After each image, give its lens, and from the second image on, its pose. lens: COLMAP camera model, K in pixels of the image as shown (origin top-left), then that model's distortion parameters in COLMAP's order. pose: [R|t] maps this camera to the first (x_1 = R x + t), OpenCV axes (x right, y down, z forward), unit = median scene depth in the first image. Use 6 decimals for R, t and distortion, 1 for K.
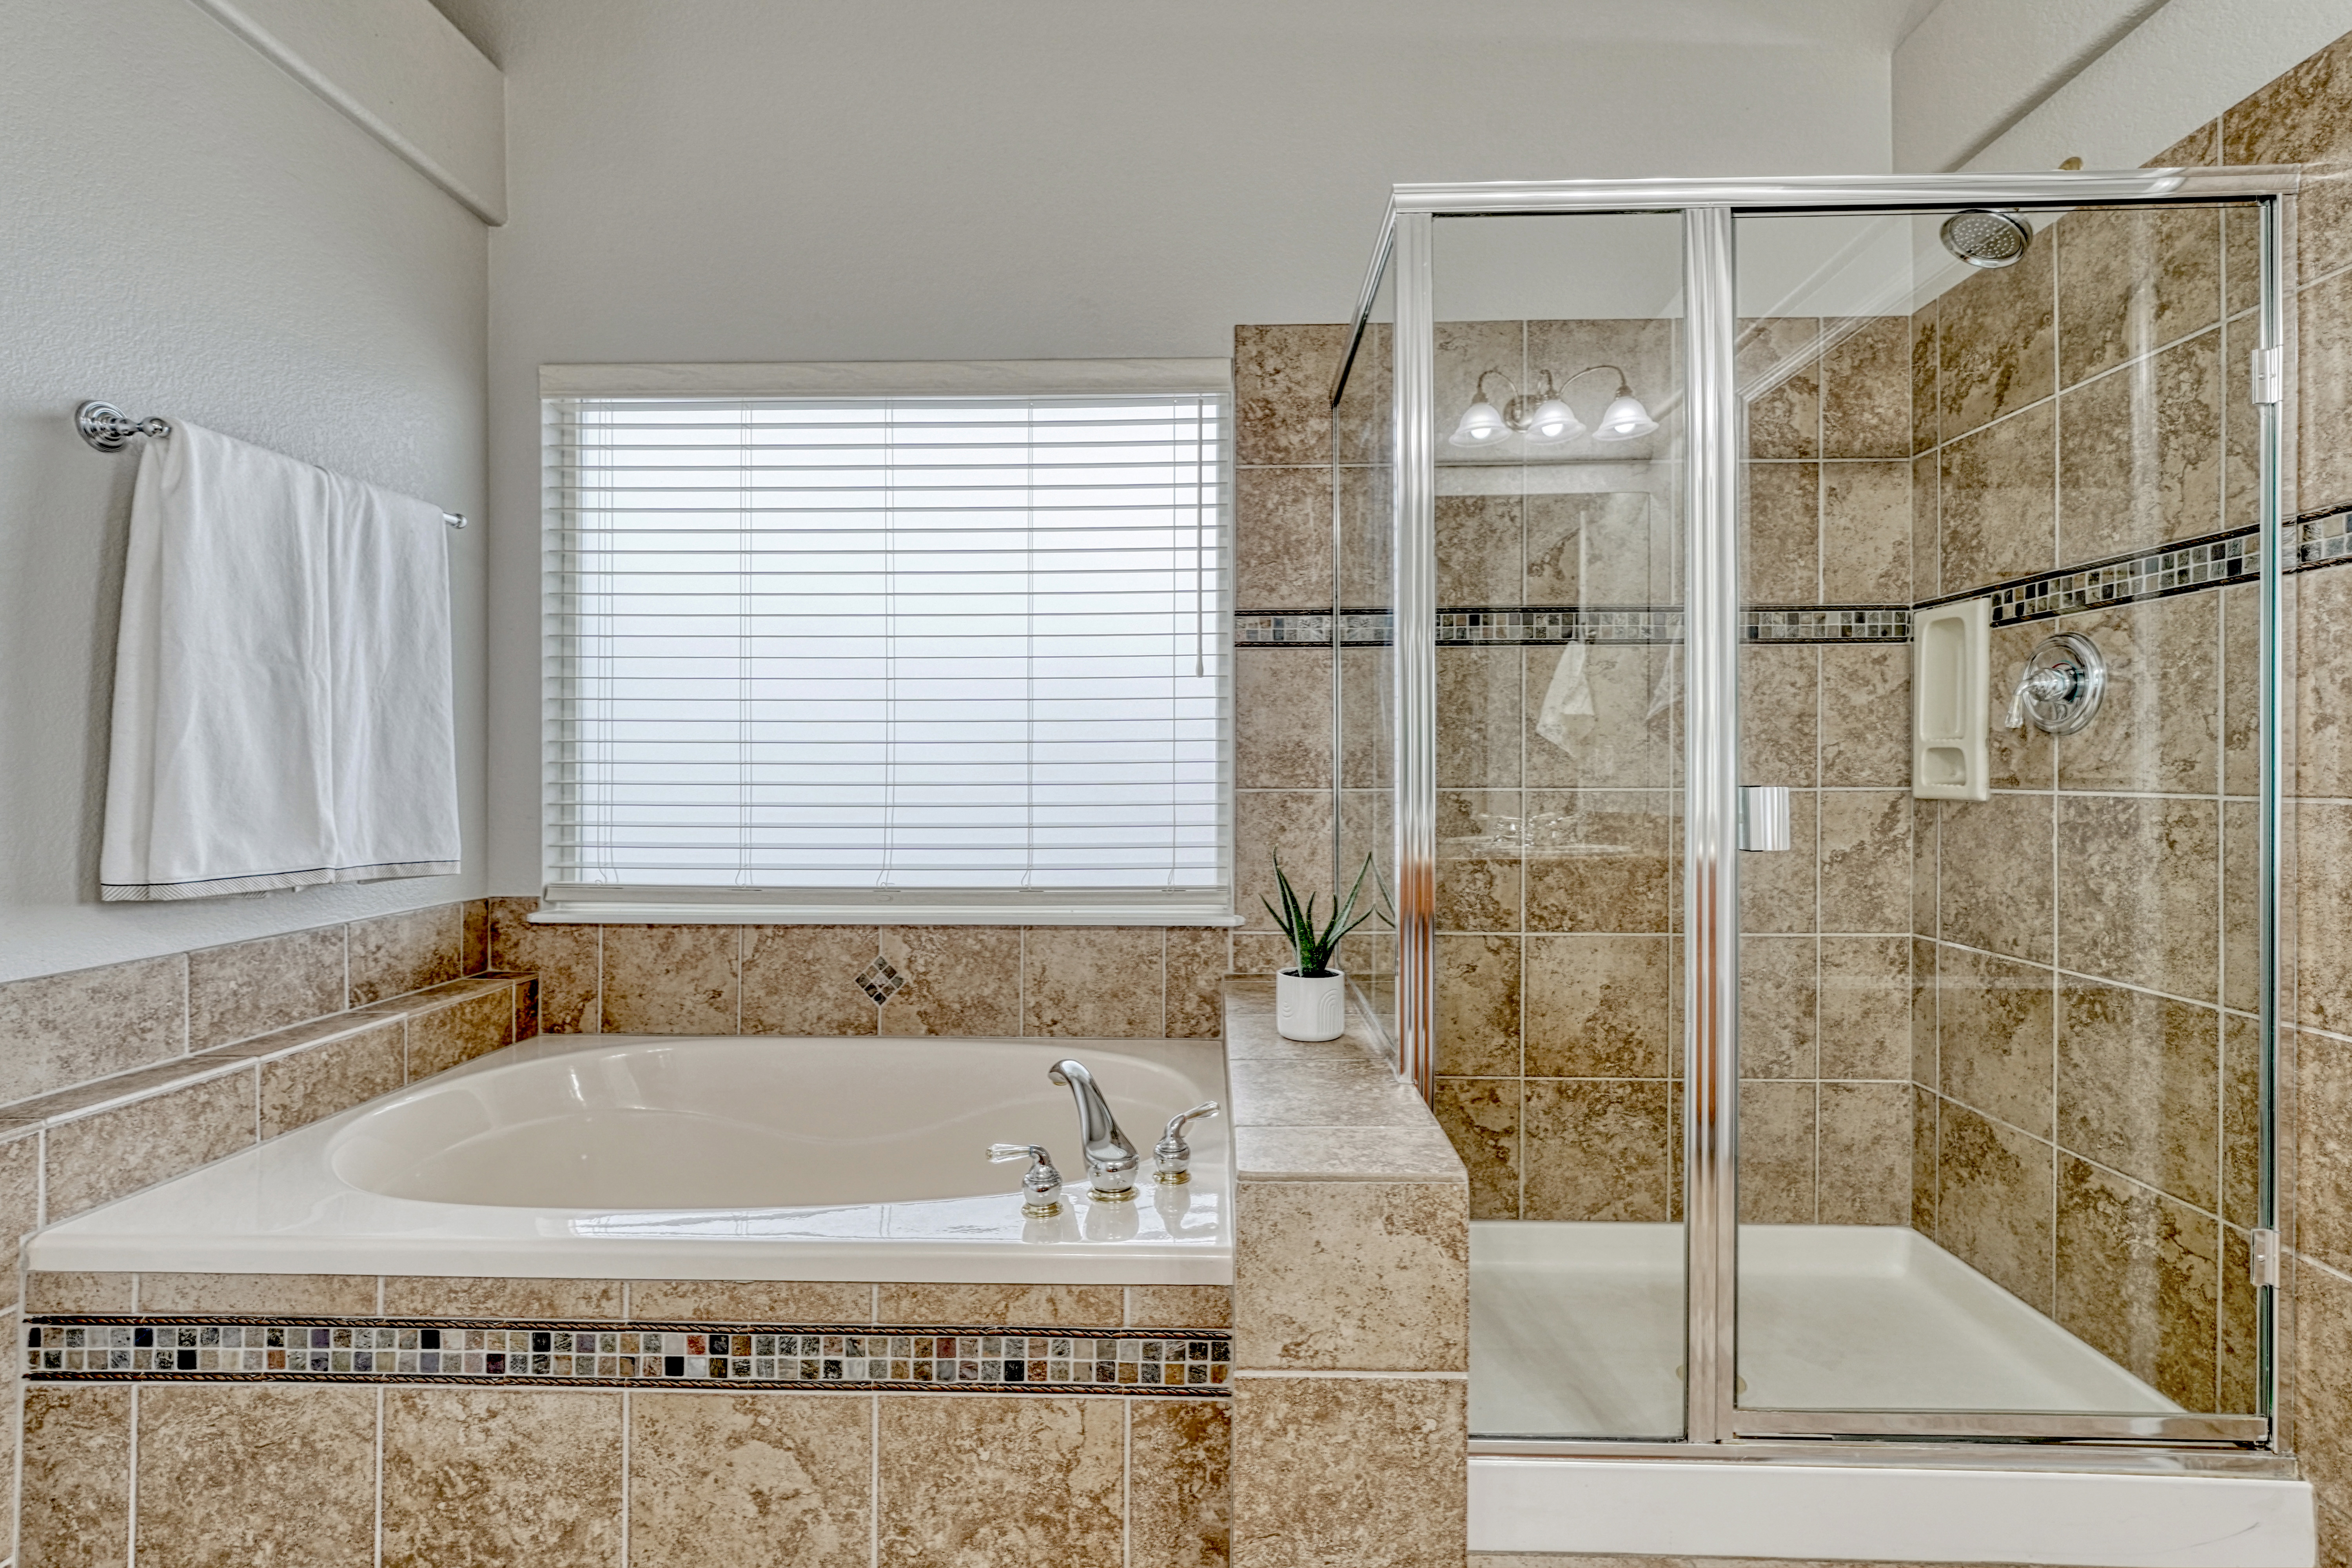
lens RADIAL K [[1080.6, 0, 1178.4], [0, 1080.6, 776.1], [0, 0, 1]] dist [0.005179, 0.000069]
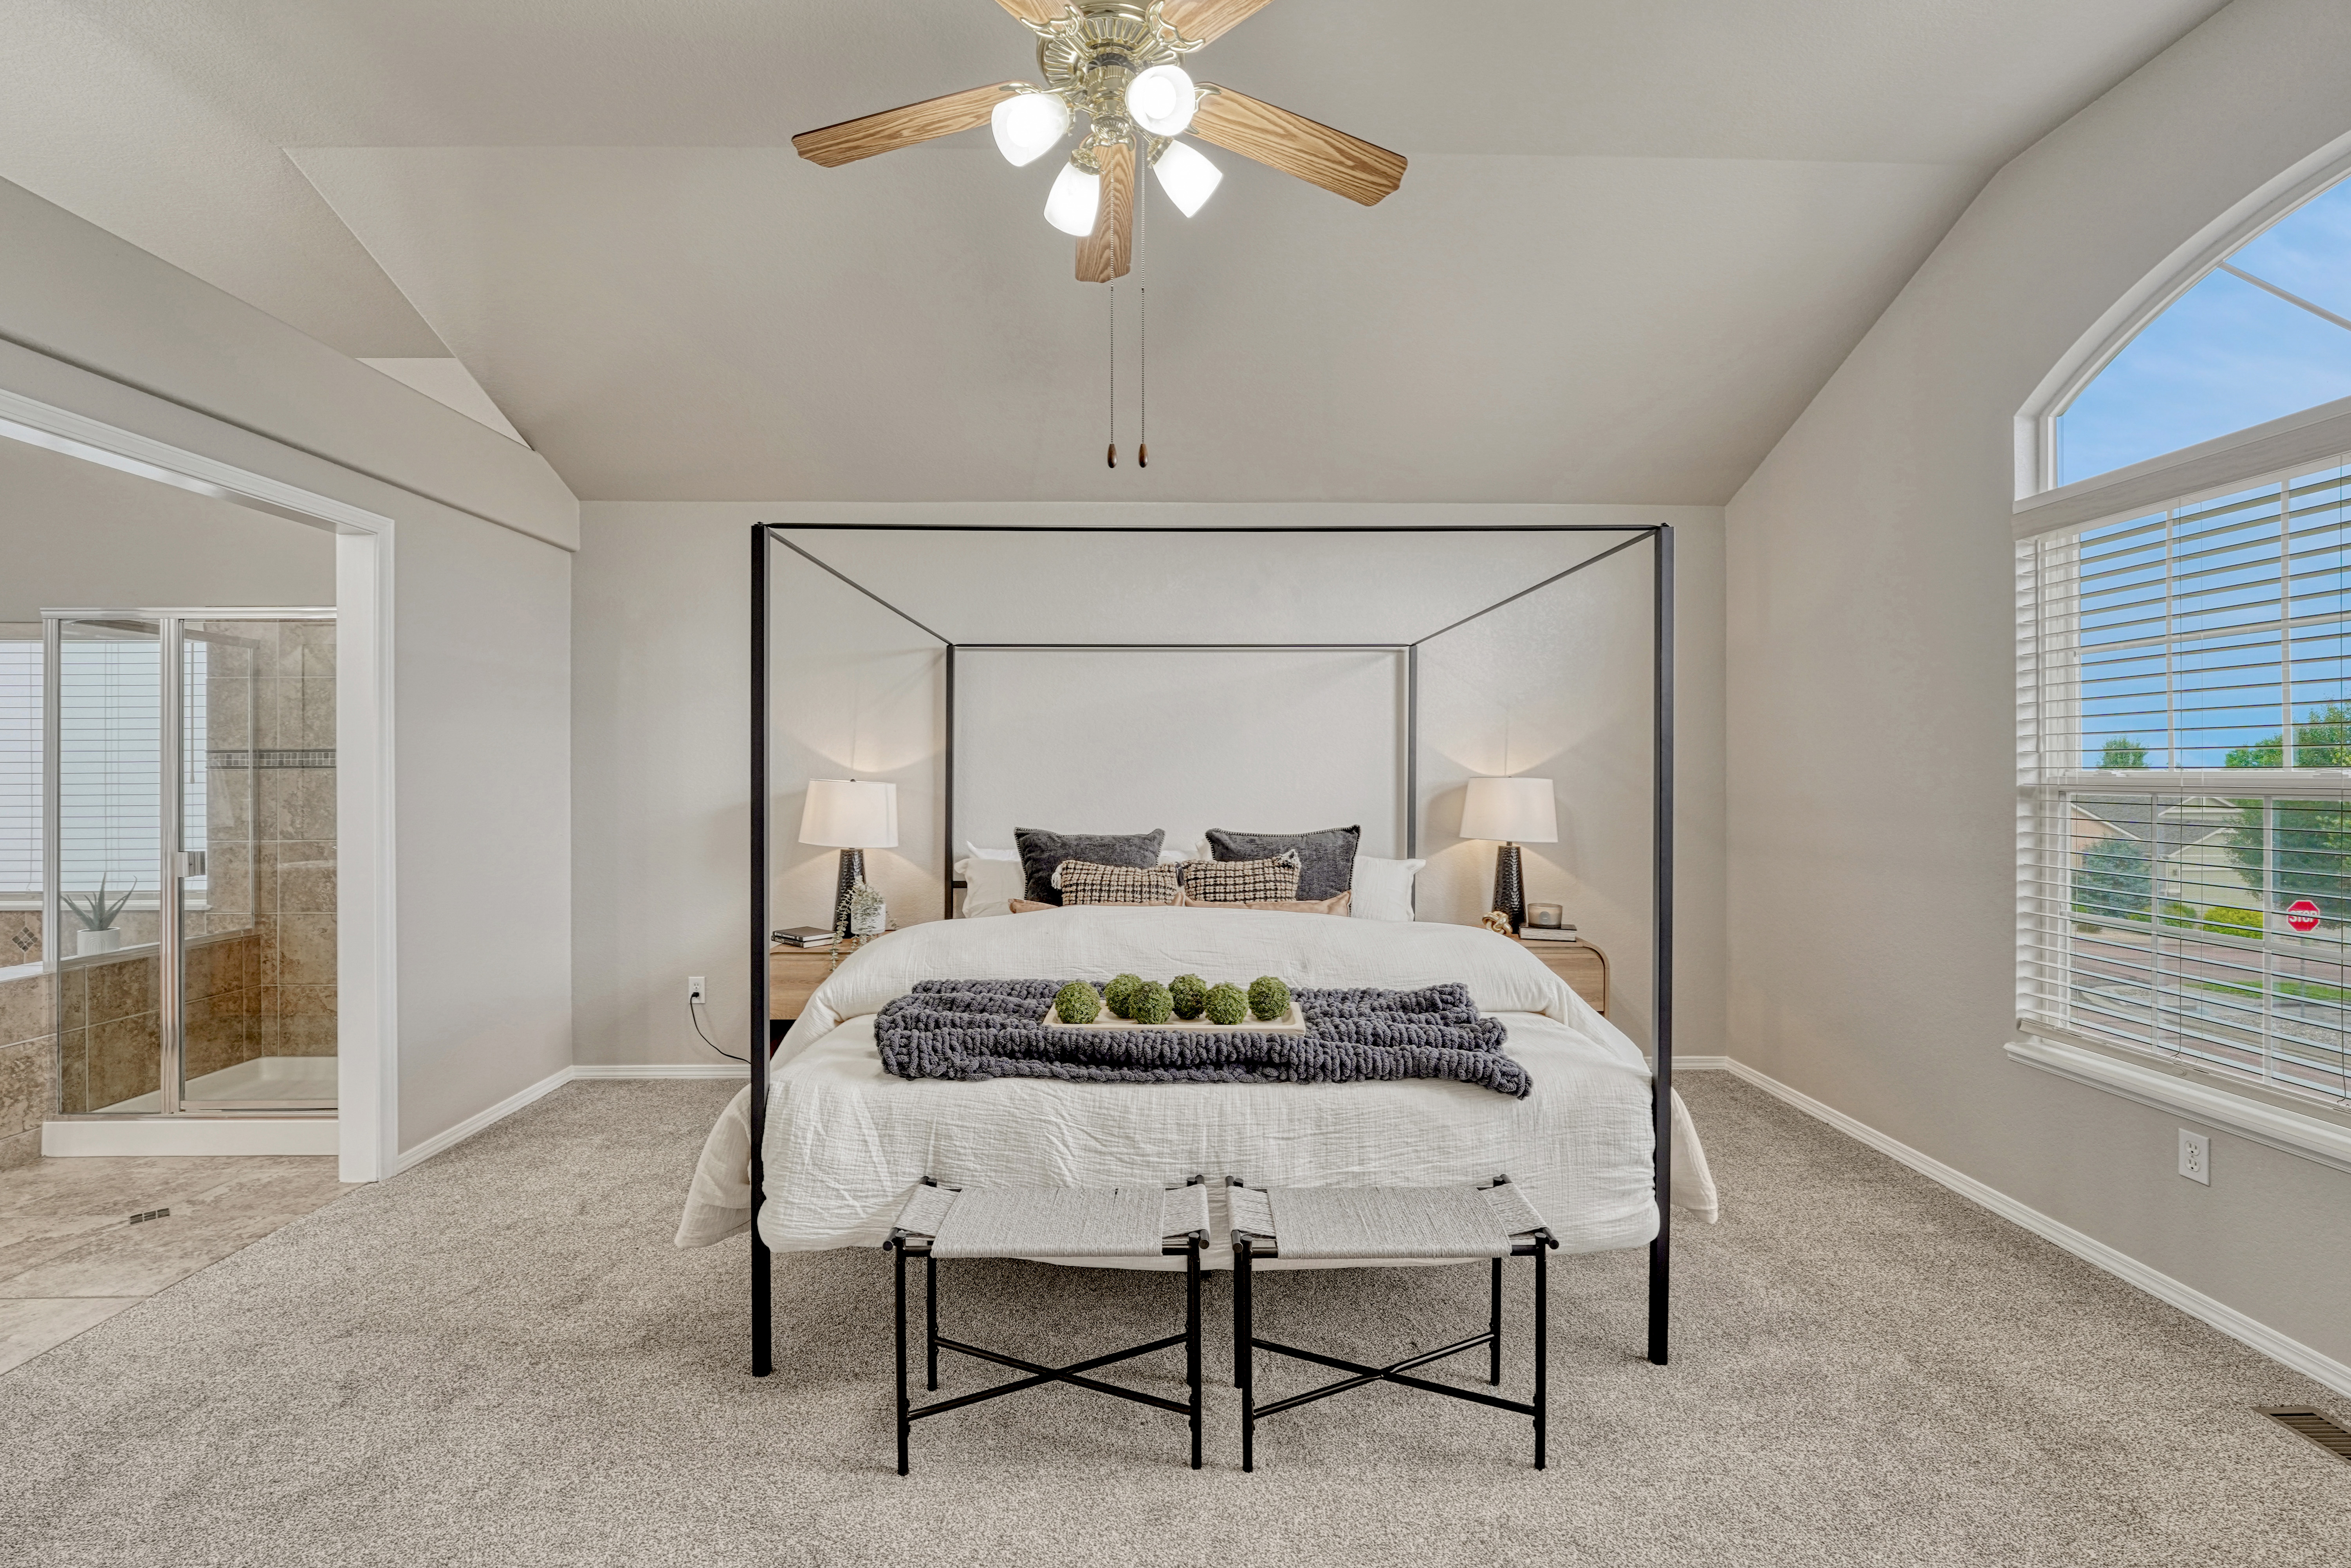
lens RADIAL K [[982.3, 0, 1171.2], [0, 982.3, 776.9], [0, 0, 1]] dist [-0.009876, 0.001716]
pose [[0.998928, -0.003971, 0.046117, 1.759020], [0.003856, 0.999989, 0.002597, -0.103719], [-0.046127, -0.002417, 0.998933, -0.877677]]
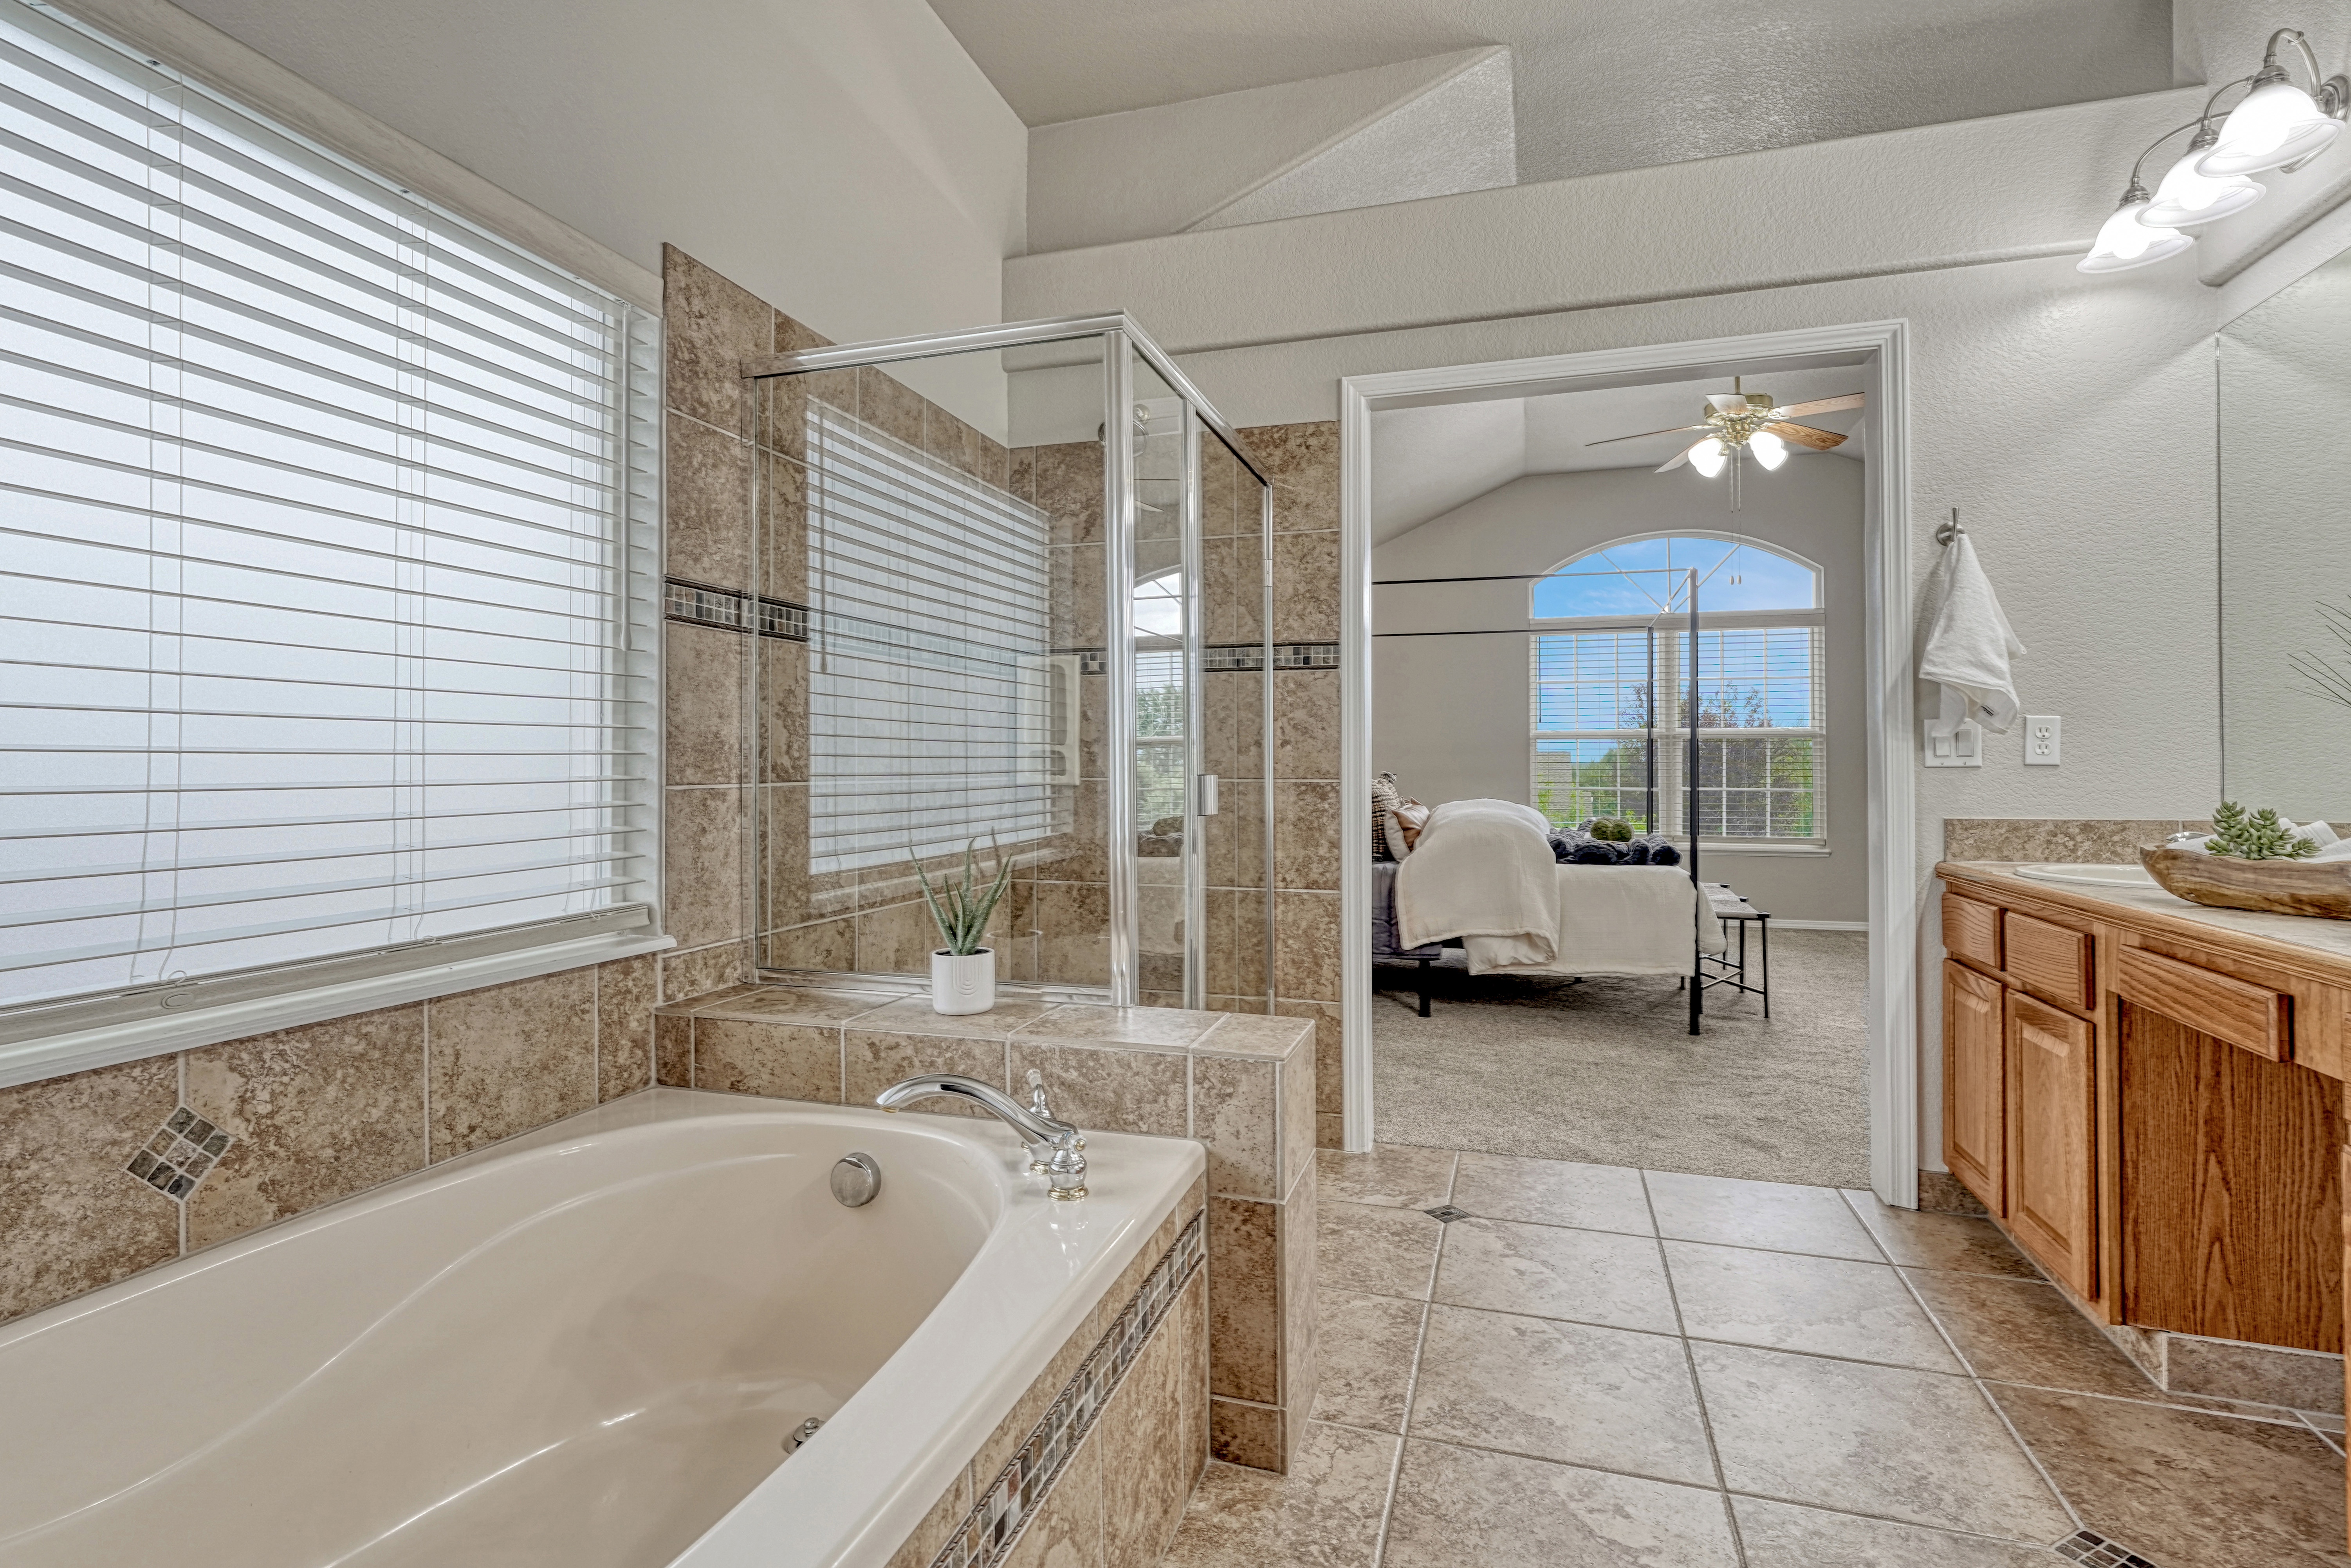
lens RADIAL K [[1080.1, 0, 1213.0], [0, 1080.1, 763.4], [0, 0, 1]] dist [0.005179, 0.000069]
pose [[0.282030, 0.002731, 0.959402, -0.647185], [0.003652, 0.999986, -0.003920, -0.001220], [-0.959399, 0.004609, 0.282016, 0.350332]]
